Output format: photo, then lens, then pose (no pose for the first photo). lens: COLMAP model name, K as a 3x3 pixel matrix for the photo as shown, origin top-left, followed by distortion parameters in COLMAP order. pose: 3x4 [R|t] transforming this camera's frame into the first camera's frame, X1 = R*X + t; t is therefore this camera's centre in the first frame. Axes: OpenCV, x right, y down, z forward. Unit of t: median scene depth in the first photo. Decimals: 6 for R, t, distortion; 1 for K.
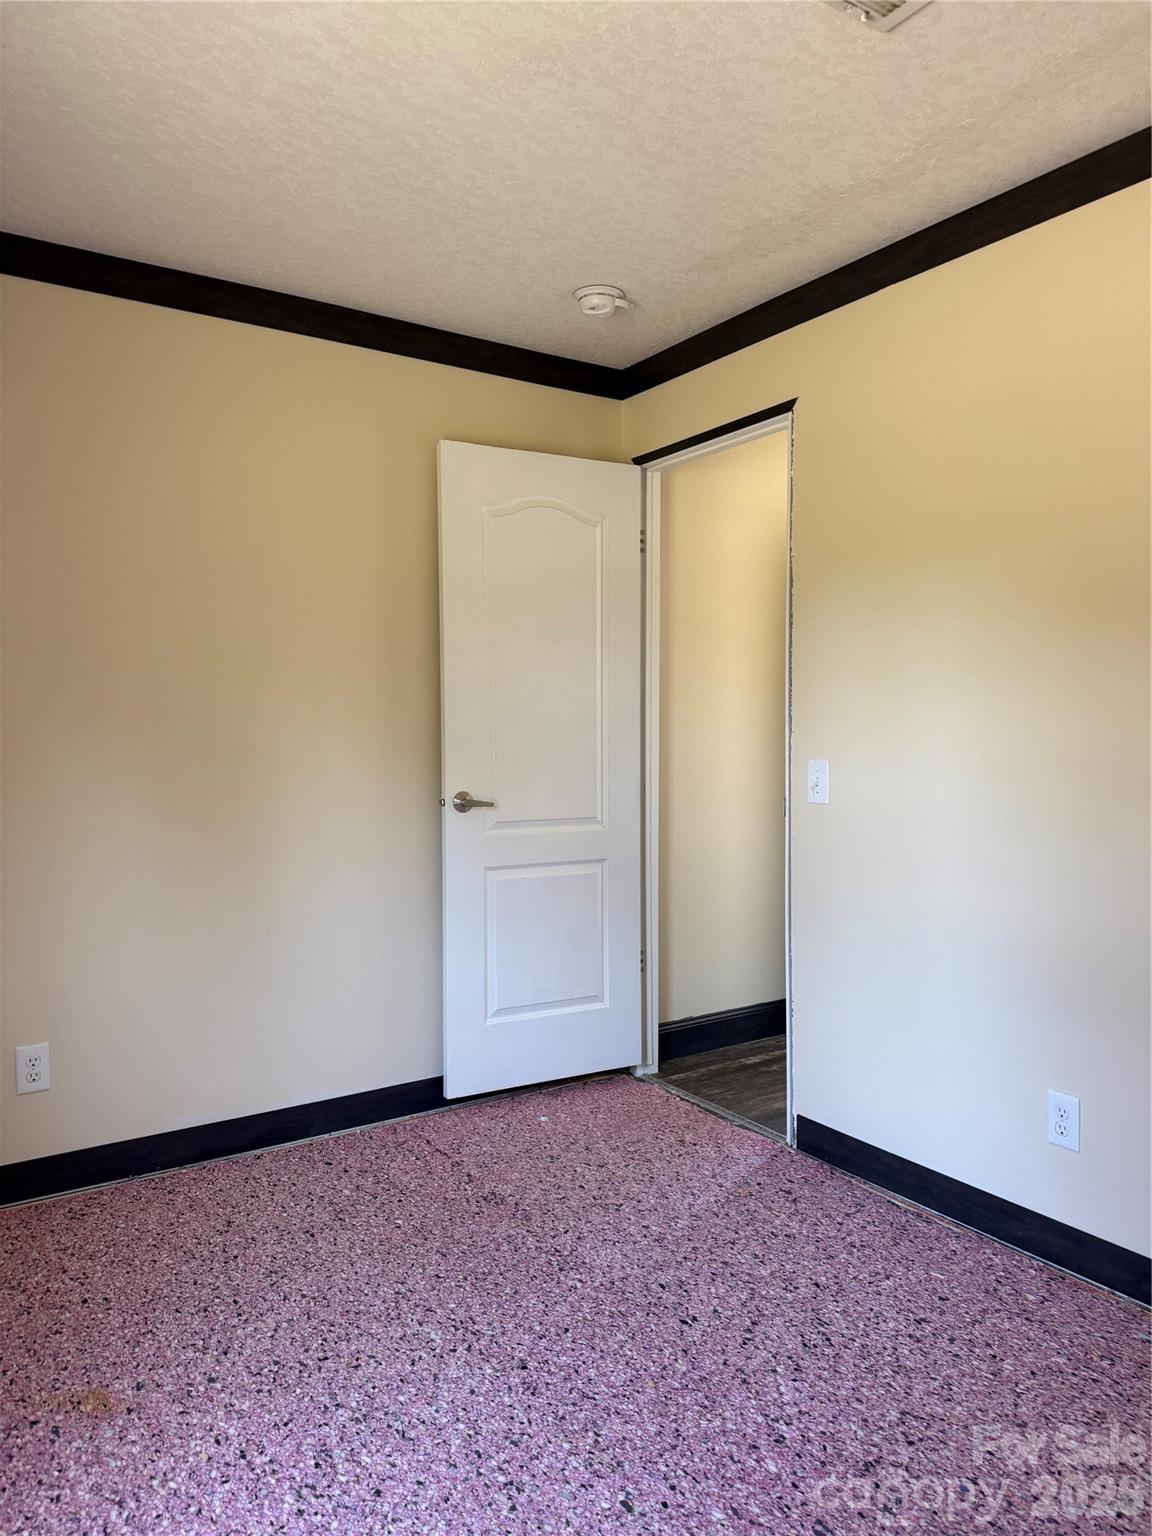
lens RADIAL K [[1075.7, 0, 576.0], [0, 1075.7, 768.0], [0, 0, 1]] dist [0.101749, -0.113350]
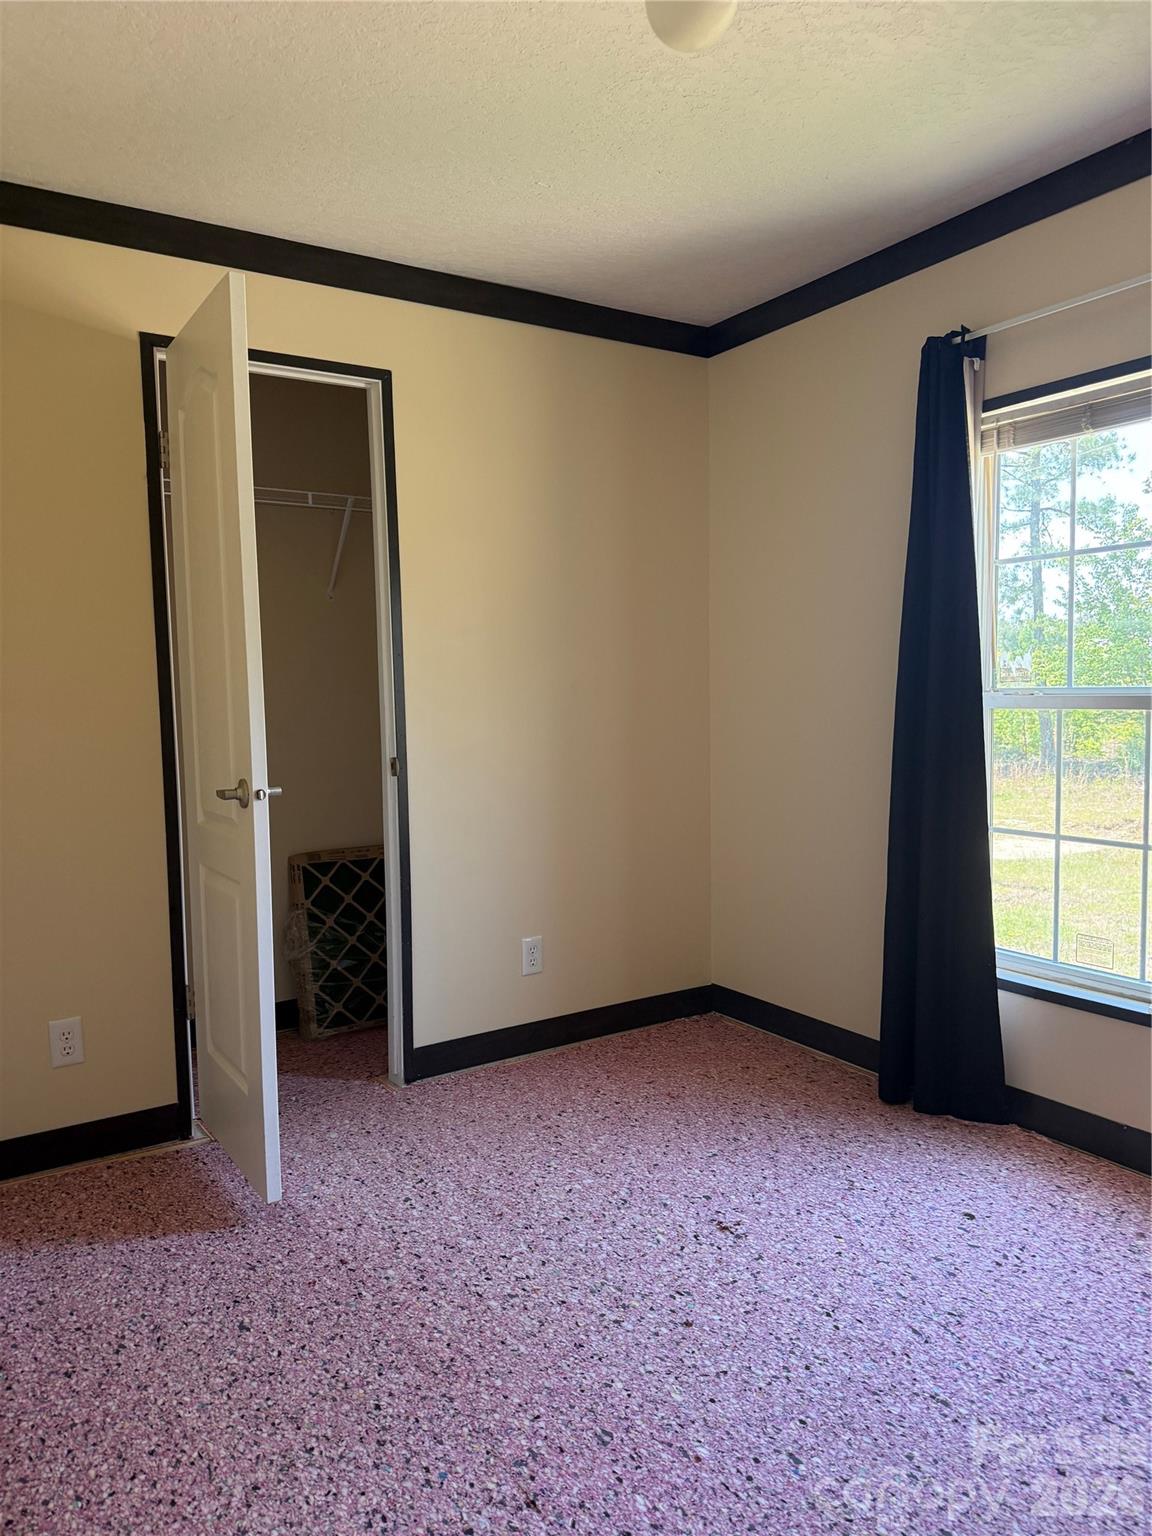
lens RADIAL K [[1075.7, 0, 576.0], [0, 1075.7, 768.0], [0, 0, 1]] dist [0.101749, -0.113350]
pose [[-0.999630, 0.020431, 0.017984, 0.208640], [0.022515, 0.991955, 0.124569, -0.070635], [-0.015294, 0.124928, -0.992048, 1.873843]]
